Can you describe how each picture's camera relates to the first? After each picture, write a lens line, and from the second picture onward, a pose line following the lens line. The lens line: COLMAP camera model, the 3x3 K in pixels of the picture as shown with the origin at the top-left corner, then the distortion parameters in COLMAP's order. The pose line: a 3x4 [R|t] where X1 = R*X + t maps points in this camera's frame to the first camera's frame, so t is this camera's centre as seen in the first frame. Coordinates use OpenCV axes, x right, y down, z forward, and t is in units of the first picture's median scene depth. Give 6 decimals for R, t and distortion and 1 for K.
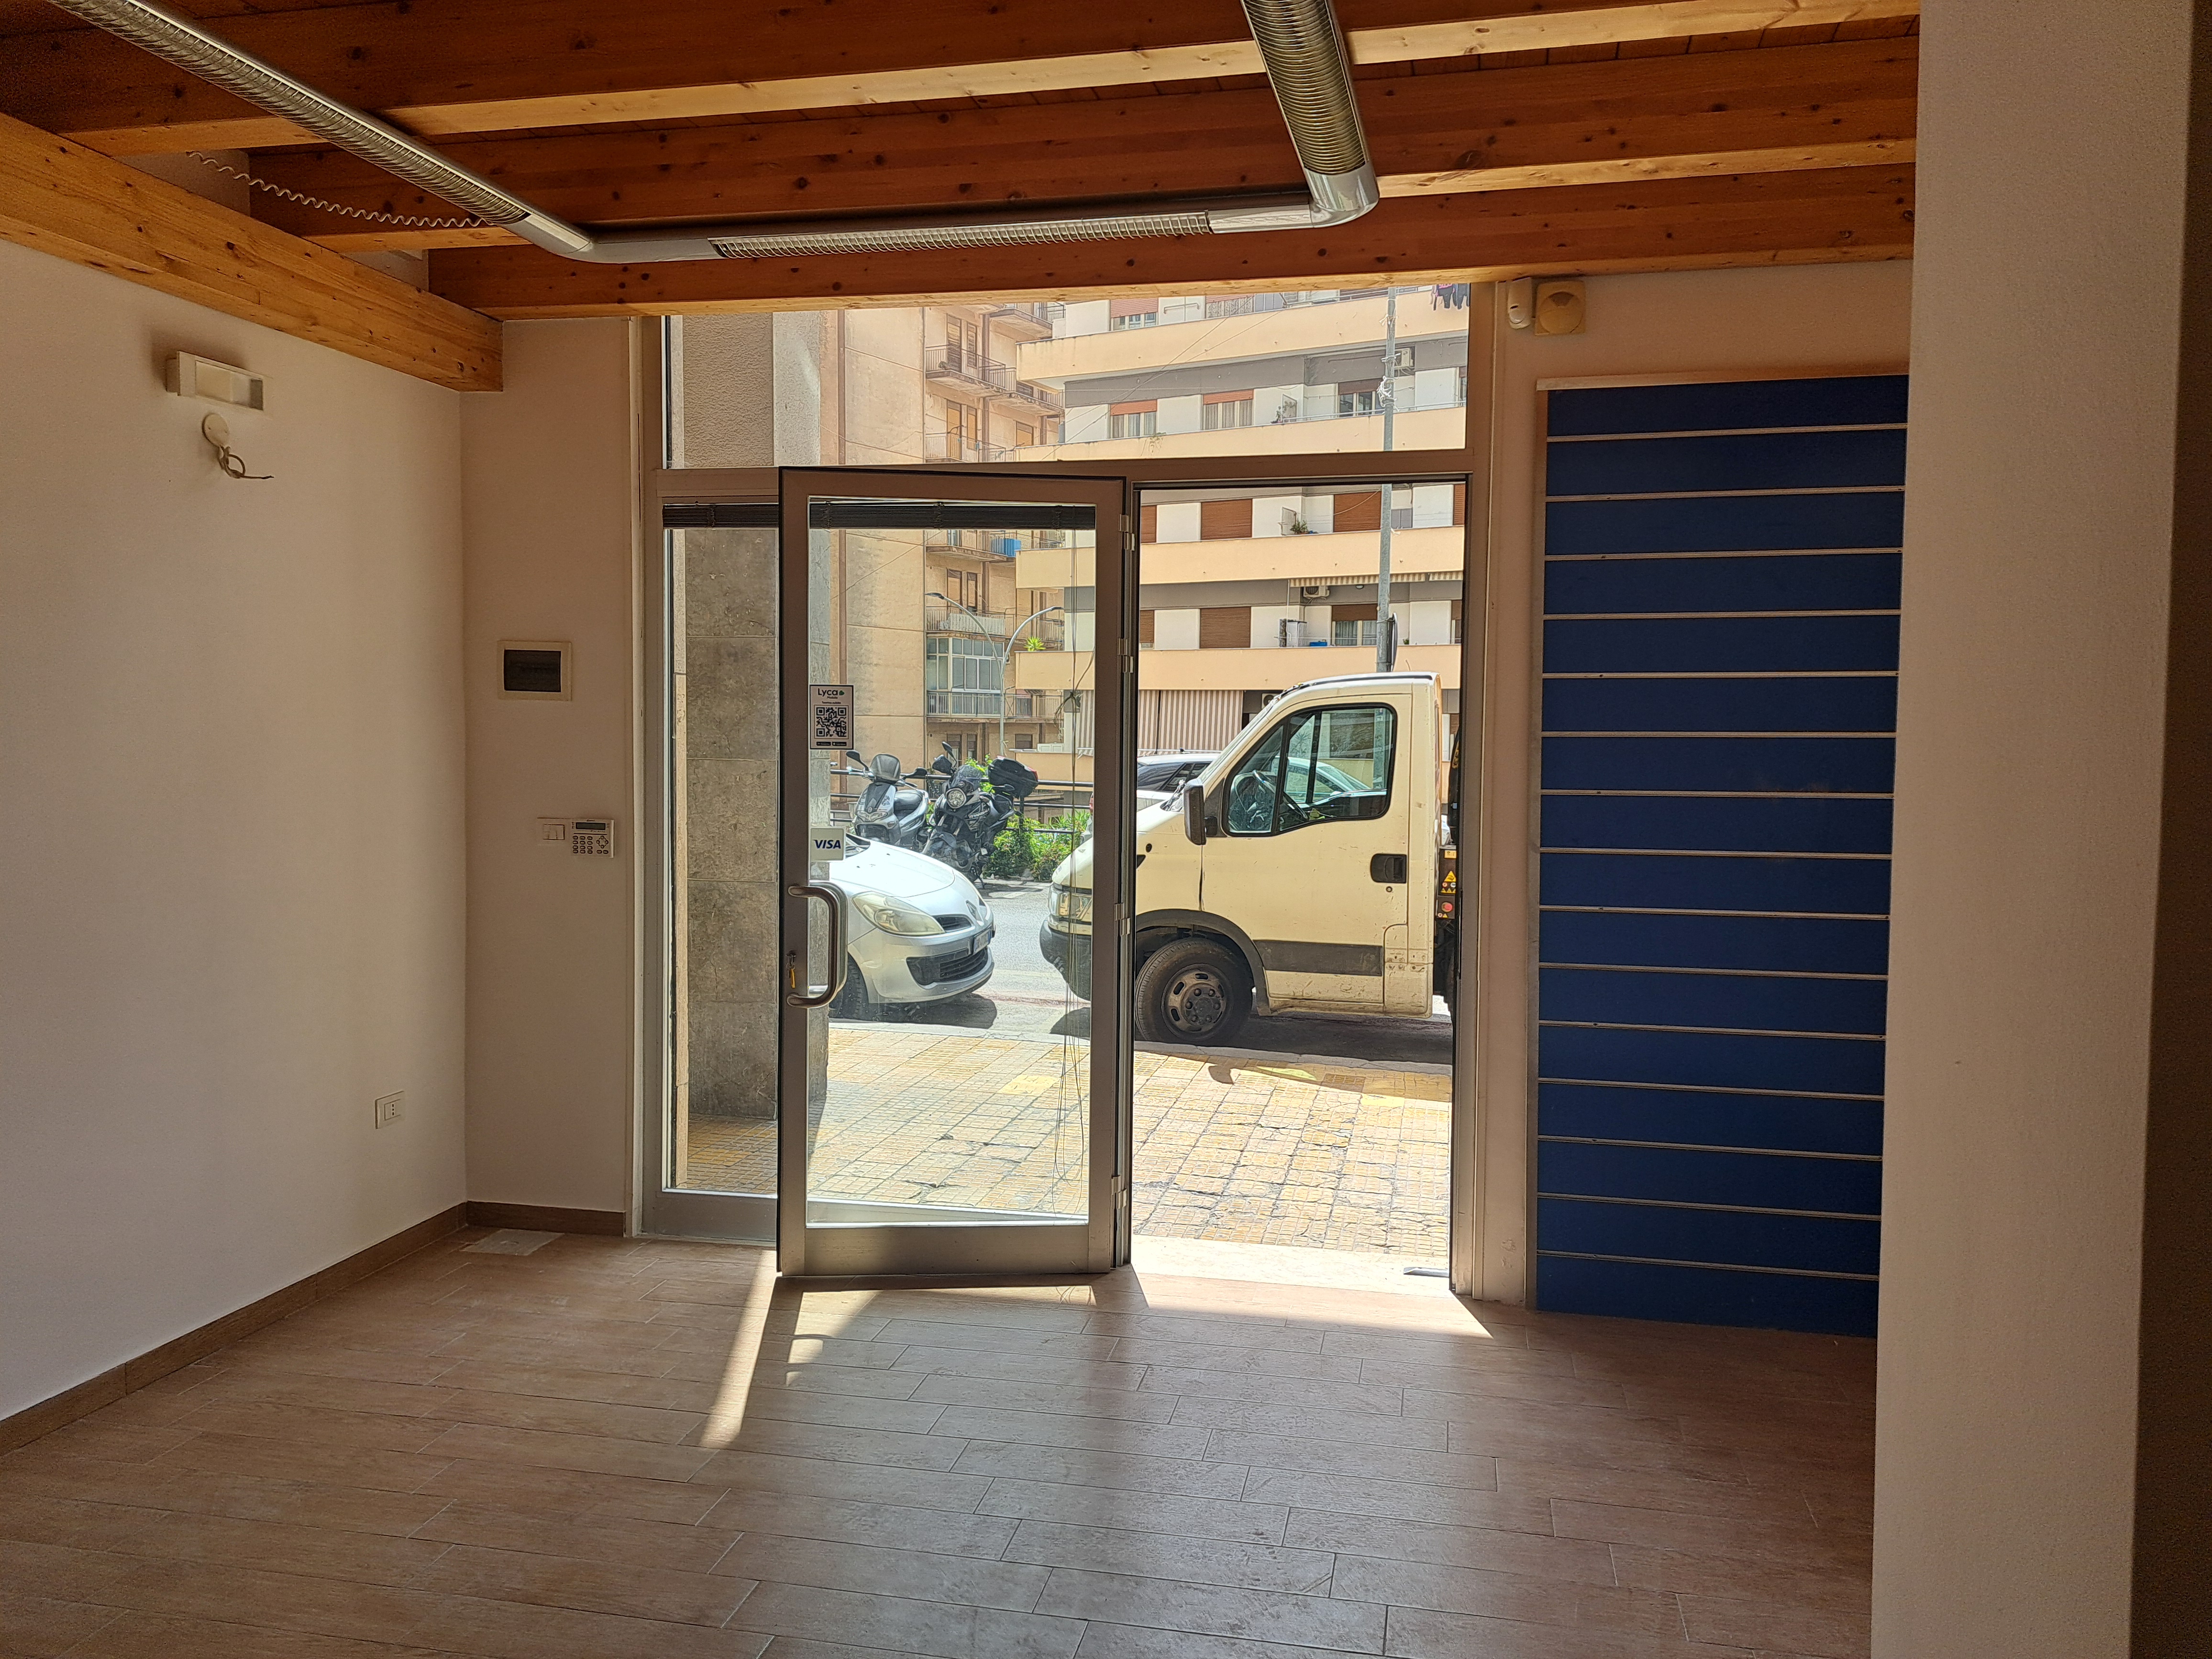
lens RADIAL K [[1592.7, 0, 1114.9], [0, 1592.7, 806.8], [0, 0, 1]] dist [0.112487, -0.133429]
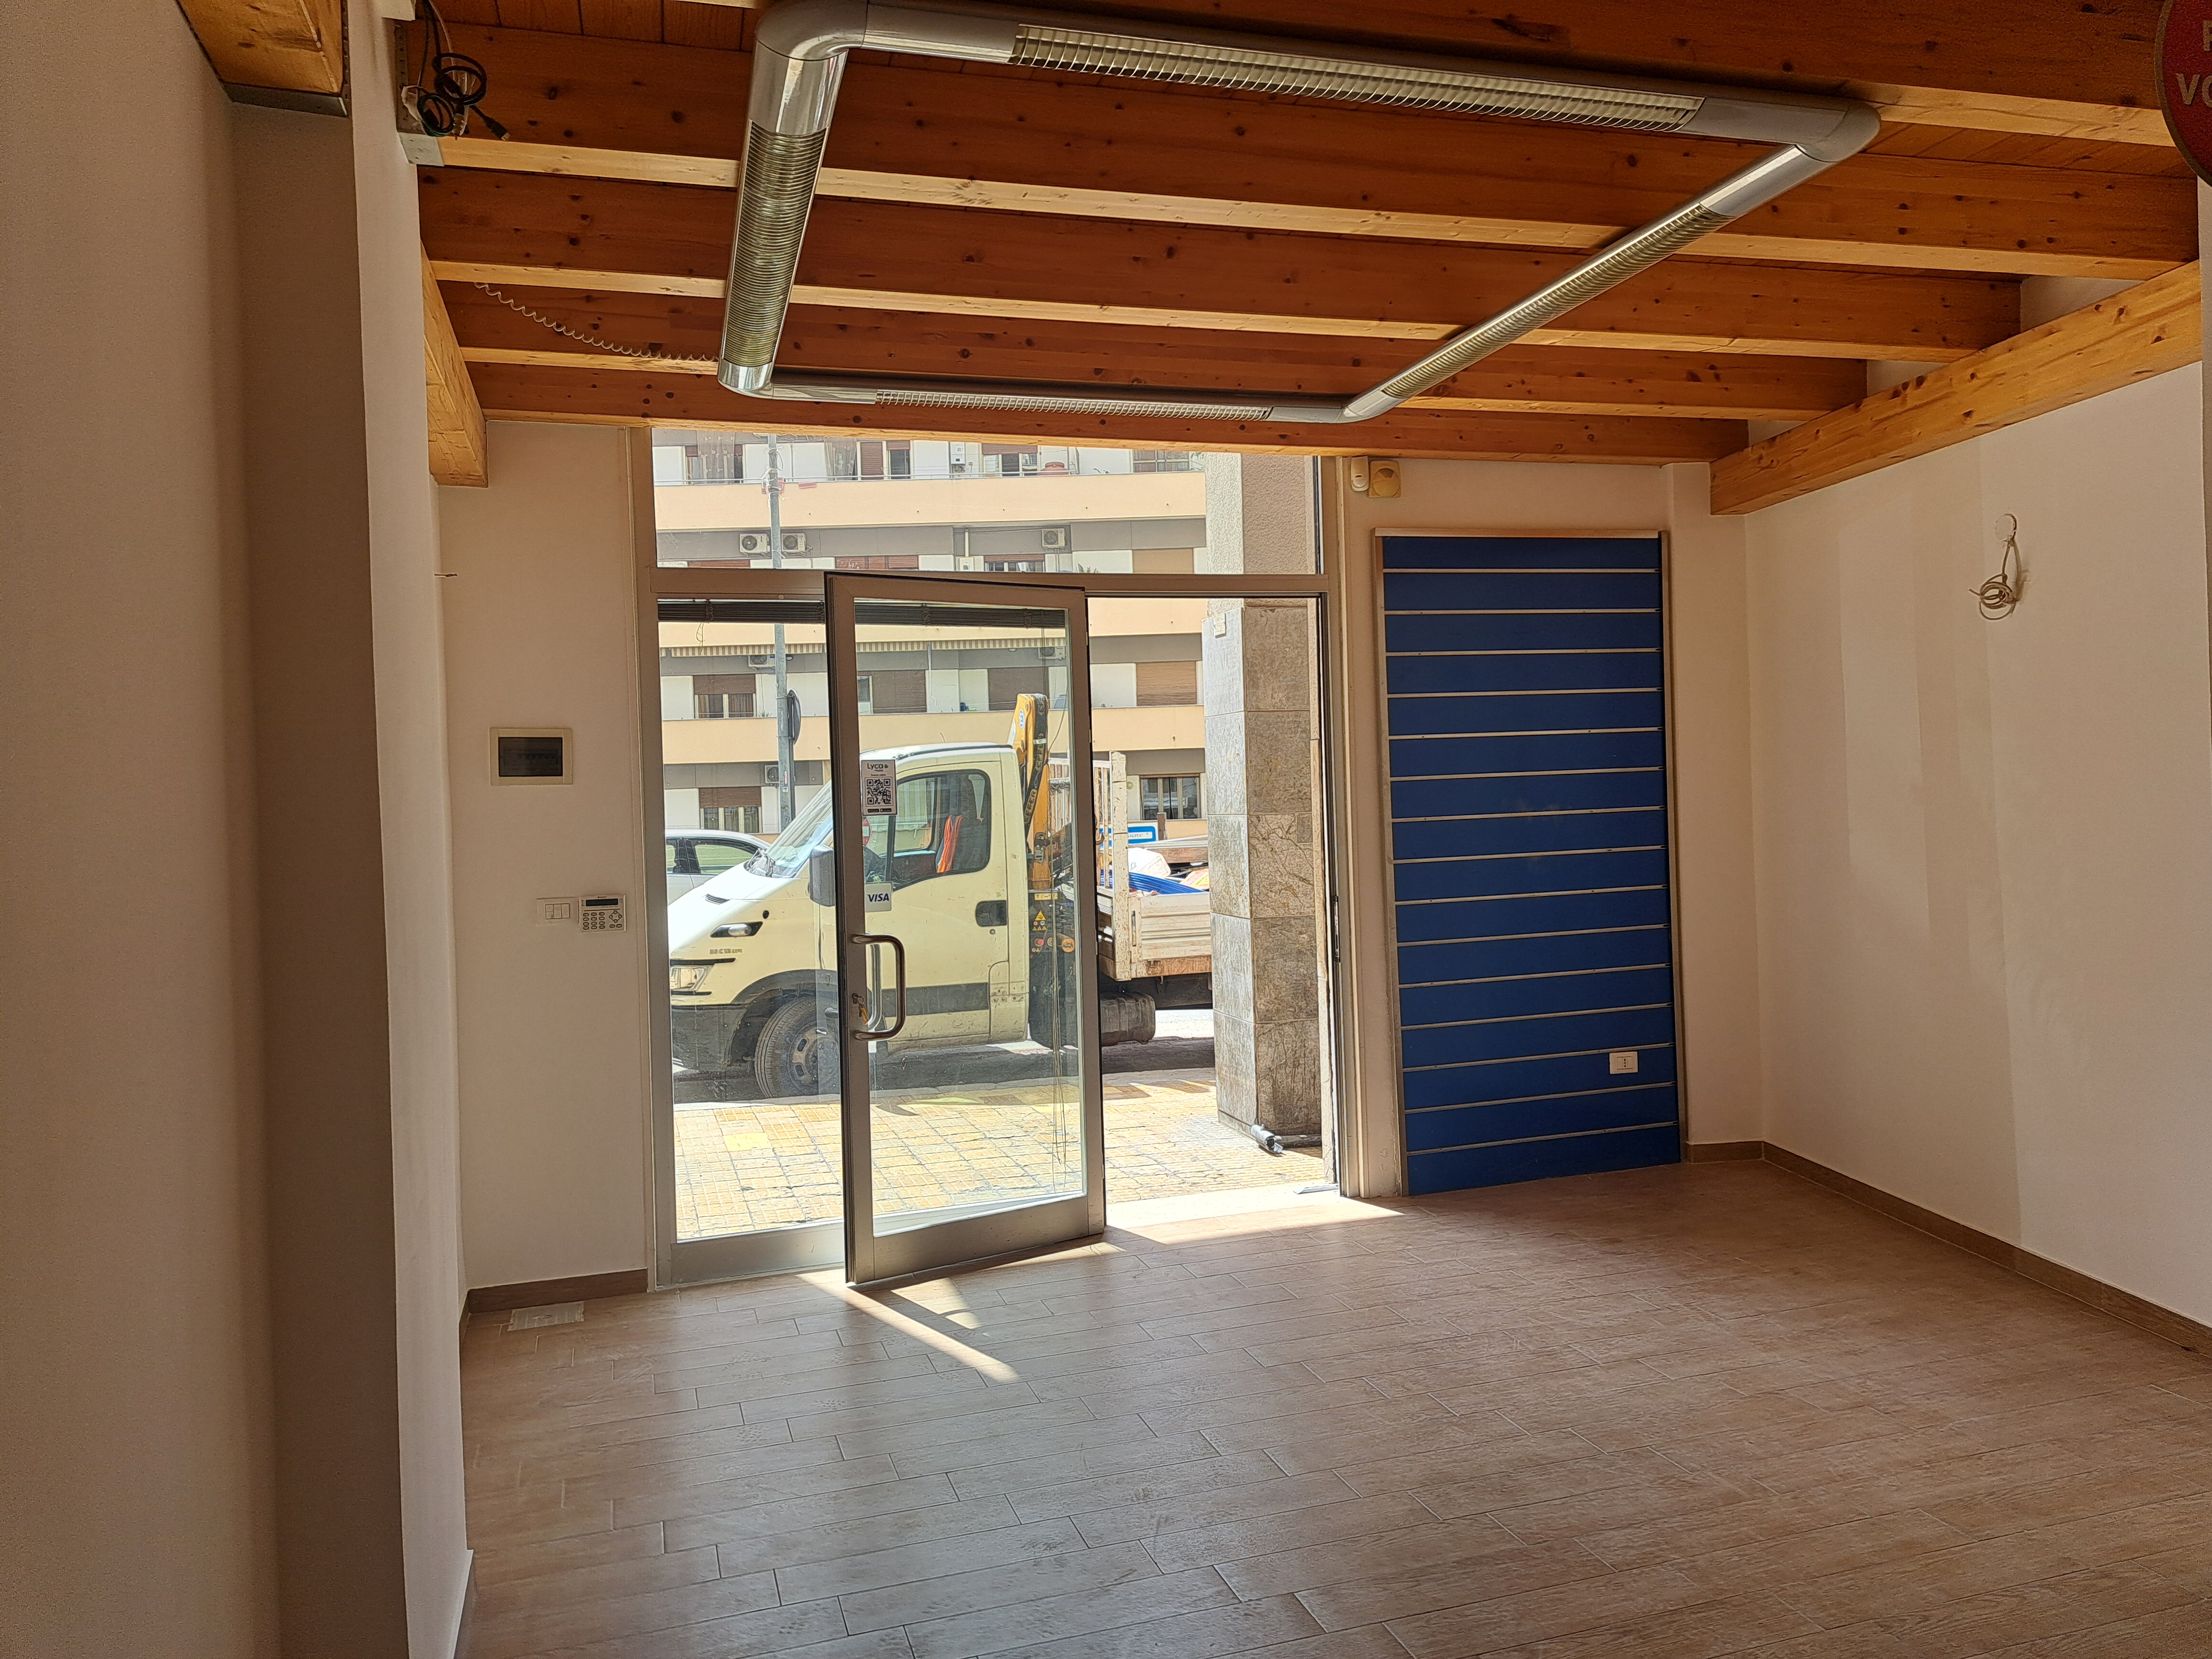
lens RADIAL K [[1591.0, 0, 1141.6], [0, 1591.0, 812.8], [0, 0, 1]] dist [0.130229, -0.191105]
pose [[0.868833, -0.046093, 0.492956, -0.577663], [0.066830, 0.997463, -0.024522, 0.003301], [-0.490575, 0.054250, 0.869709, -0.095455]]
